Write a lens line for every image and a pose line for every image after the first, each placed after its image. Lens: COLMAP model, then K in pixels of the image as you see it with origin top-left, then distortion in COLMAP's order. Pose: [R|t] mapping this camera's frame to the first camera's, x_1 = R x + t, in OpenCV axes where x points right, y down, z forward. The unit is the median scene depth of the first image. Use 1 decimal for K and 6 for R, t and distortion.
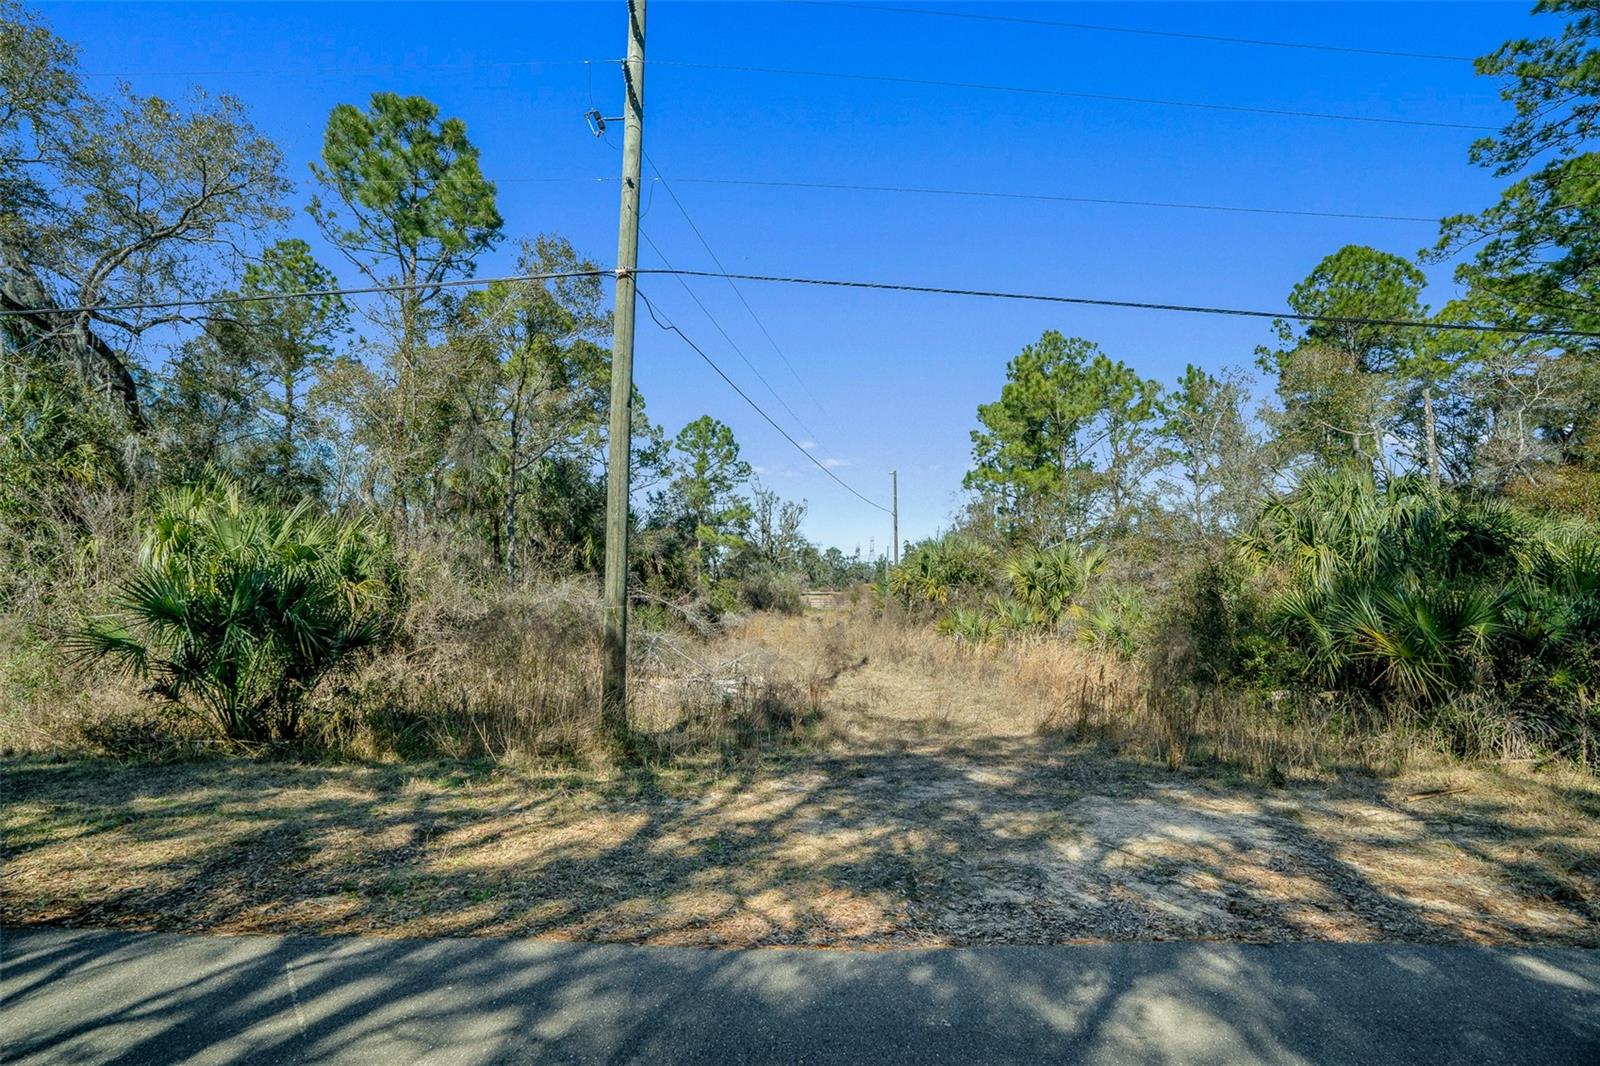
lens RADIAL K [[764.5, 0, 768.4], [0, 764.5, 530.5], [0, 0, 1]] dist [-0.042973, 0.021487]
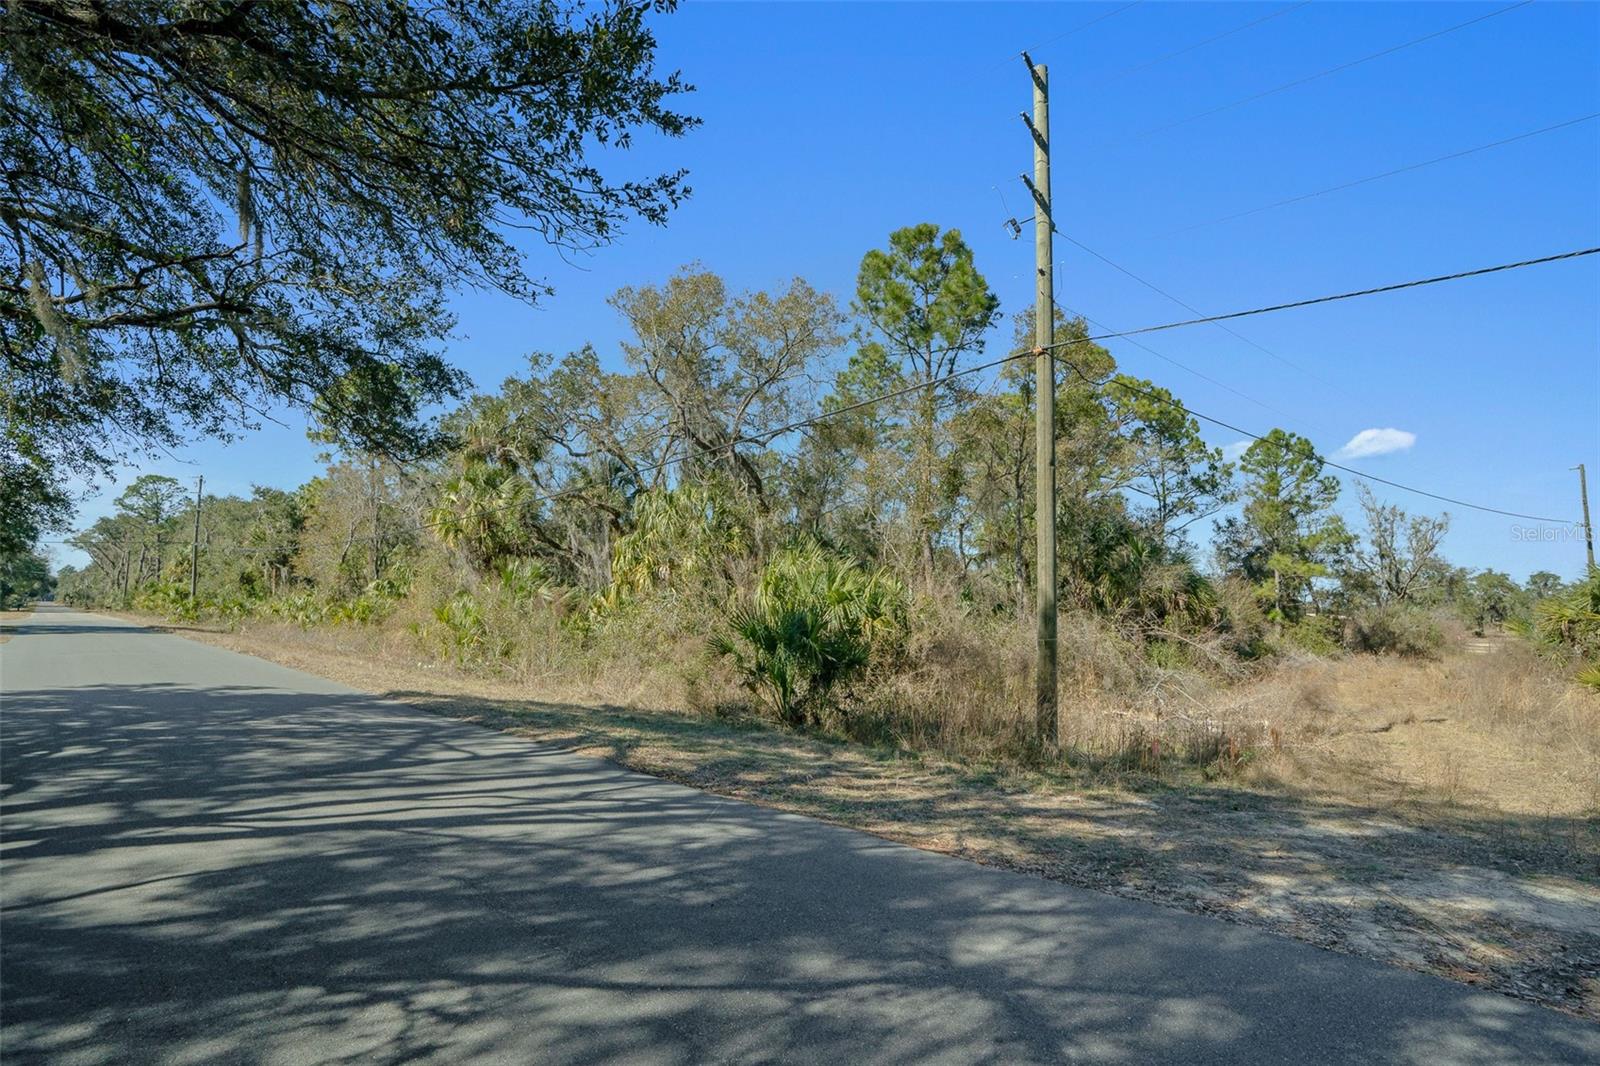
lens RADIAL K [[764.5, 0, 768.4], [0, 764.5, 530.5], [0, 0, 1]] dist [-0.042973, 0.021487]
pose [[0.727133, -0.071836, -0.682728, 0.161375], [0.039714, 0.997246, -0.062633, -0.005833], [0.685347, 0.018429, 0.727984, -0.070549]]
